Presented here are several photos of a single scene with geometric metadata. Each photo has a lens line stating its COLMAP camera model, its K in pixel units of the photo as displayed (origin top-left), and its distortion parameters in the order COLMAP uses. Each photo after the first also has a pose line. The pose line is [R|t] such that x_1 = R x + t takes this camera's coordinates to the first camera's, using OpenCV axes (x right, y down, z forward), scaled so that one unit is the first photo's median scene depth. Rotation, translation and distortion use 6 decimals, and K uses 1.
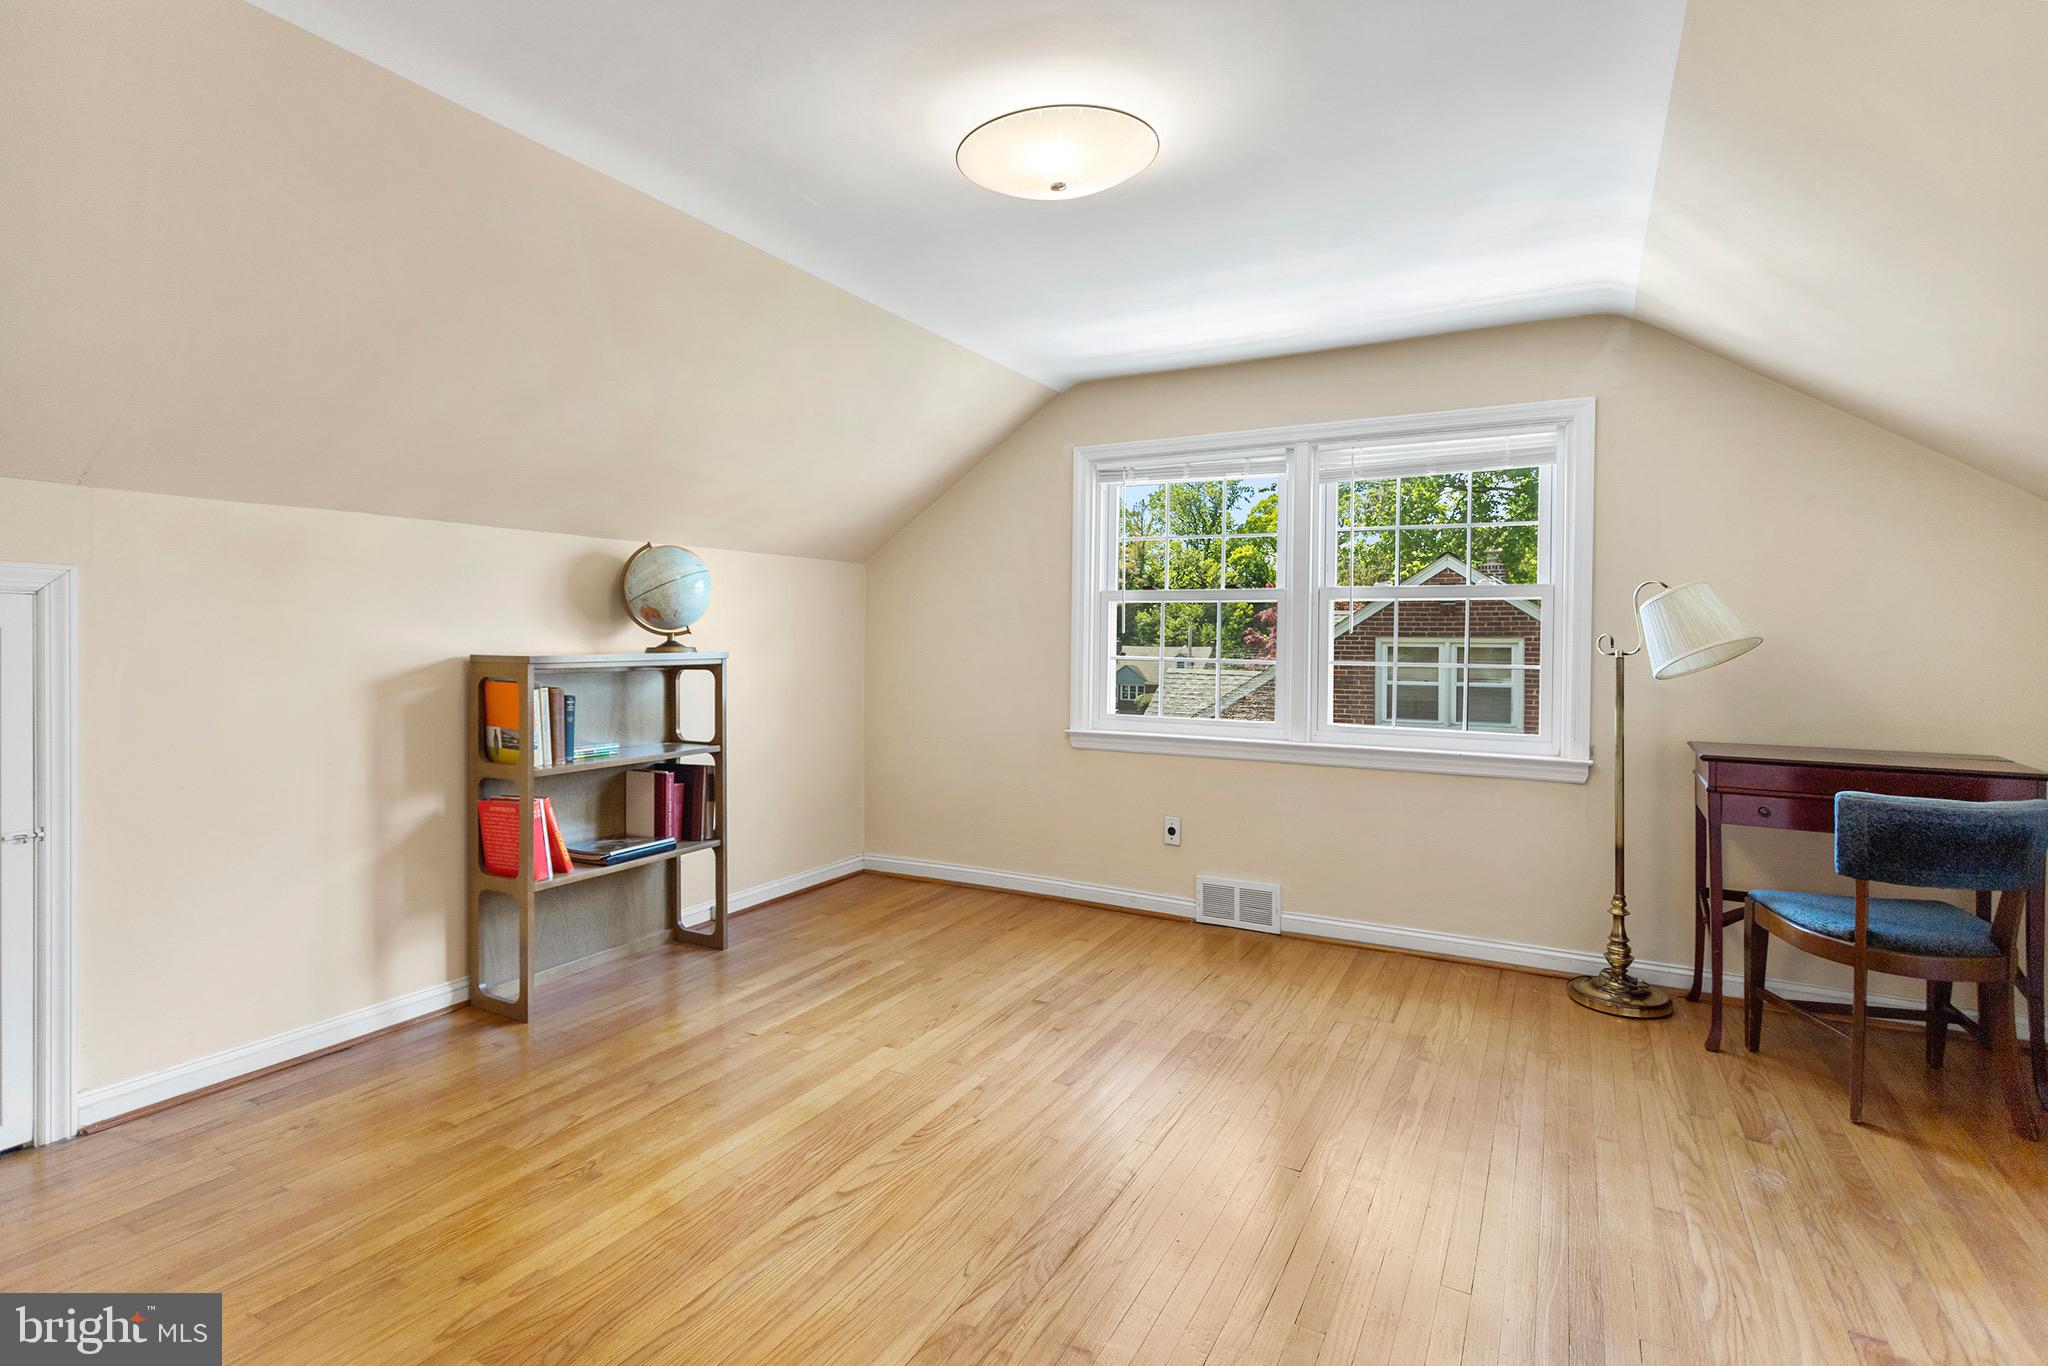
lens RADIAL K [[975.6, 0, 1013.6], [0, 975.6, 653.9], [0, 0, 1]] dist [-0.002428, 0.000070]
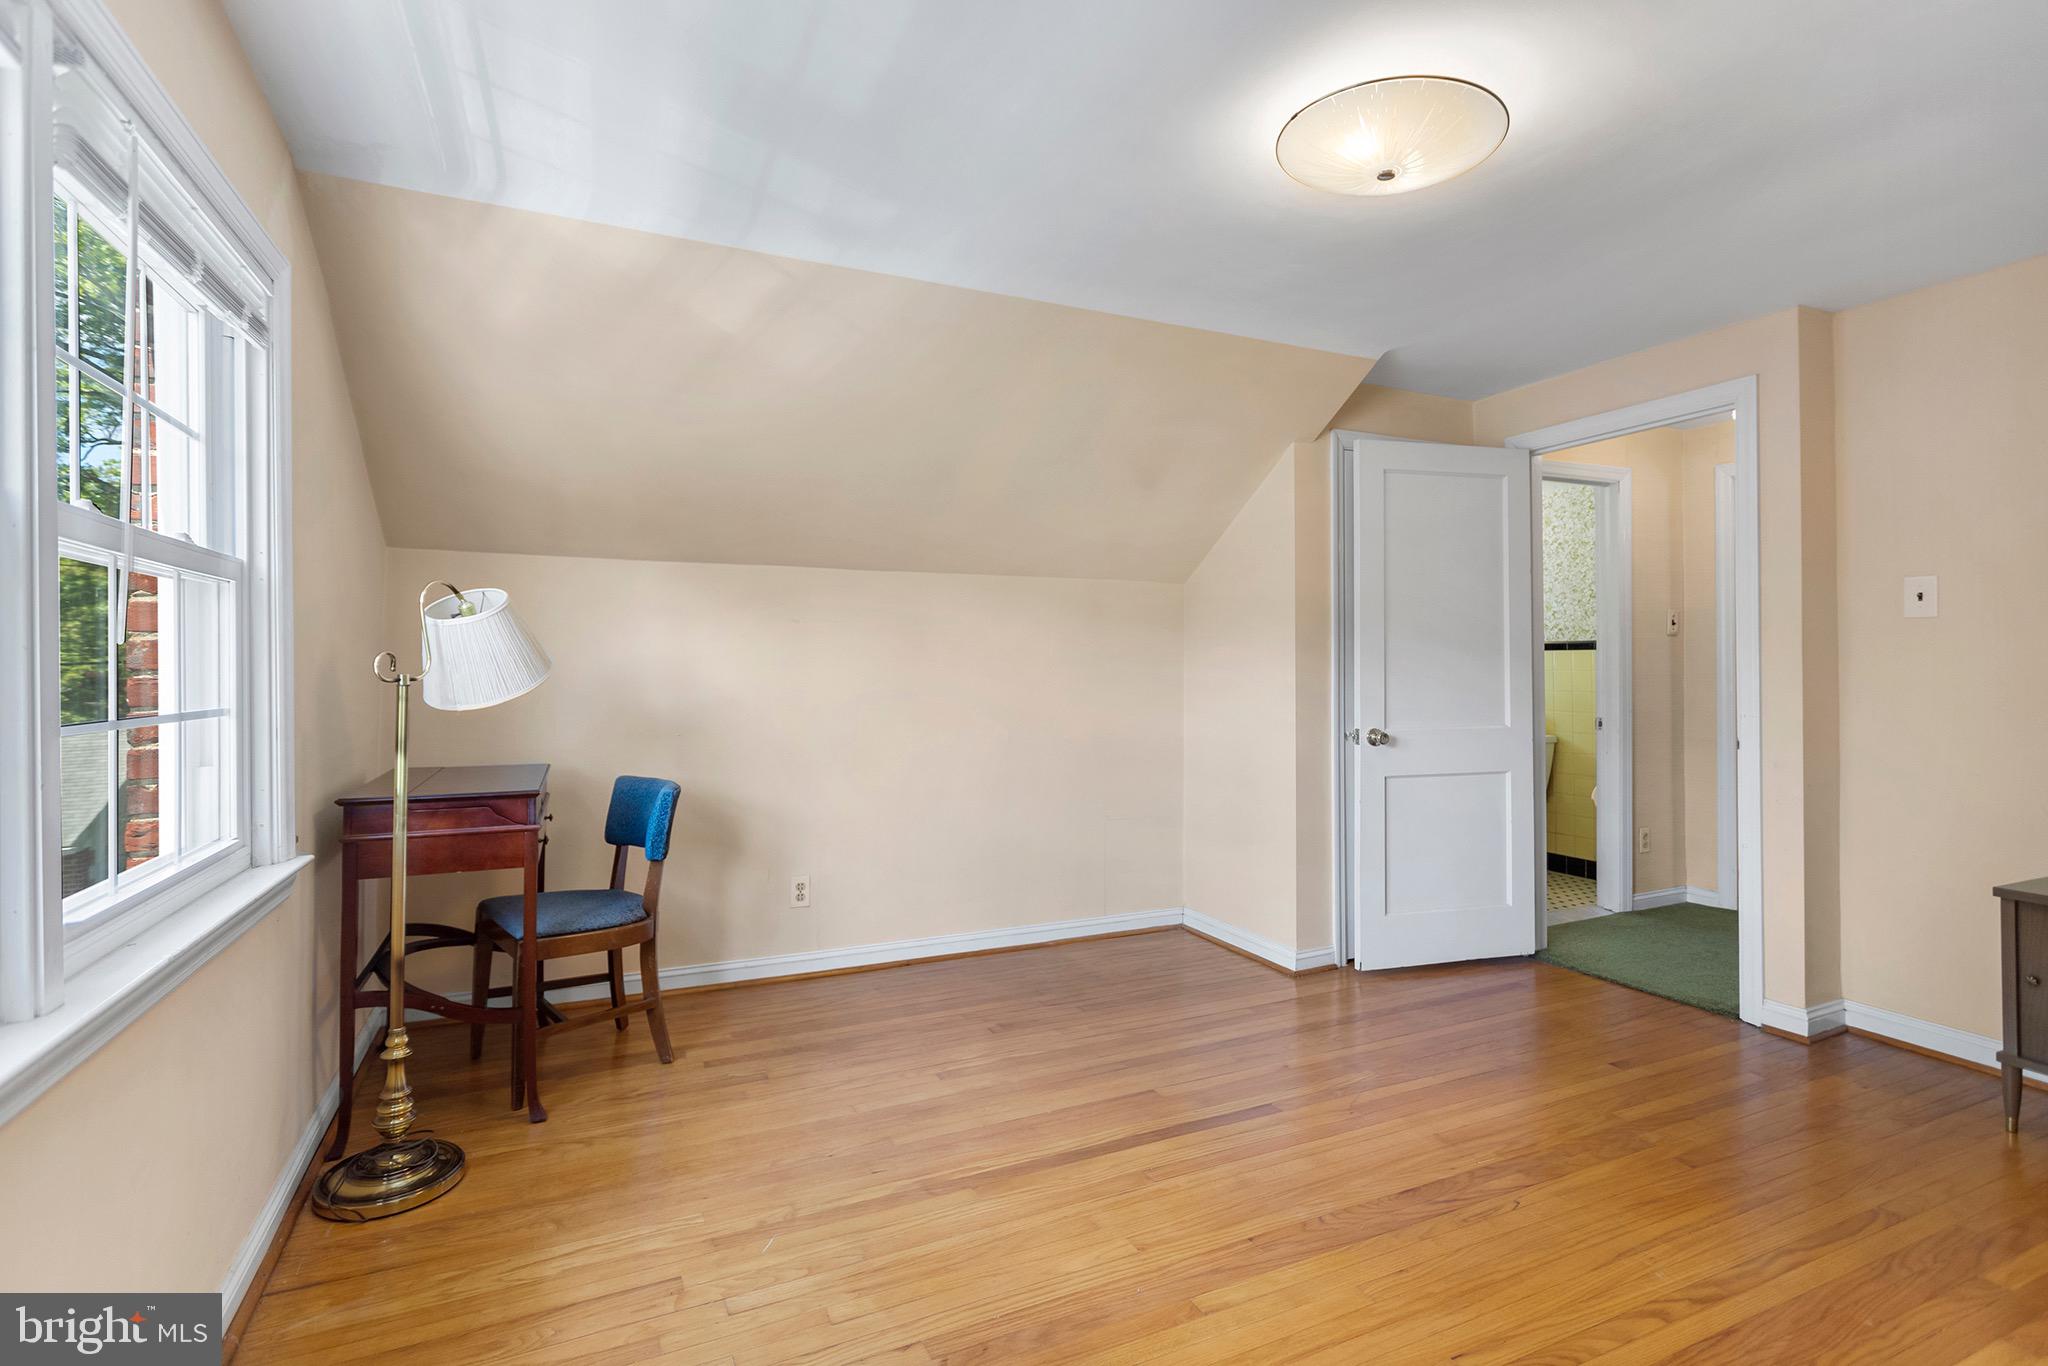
lens RADIAL K [[975.6, 0, 1013.6], [0, 975.6, 653.9], [0, 0, 1]] dist [-0.002428, 0.000070]
pose [[-0.802758, -0.000297, 0.596304, -0.205780], [0.006355, 0.999939, 0.009054, -0.033447], [-0.596271, 0.011058, -0.802707, 1.806408]]
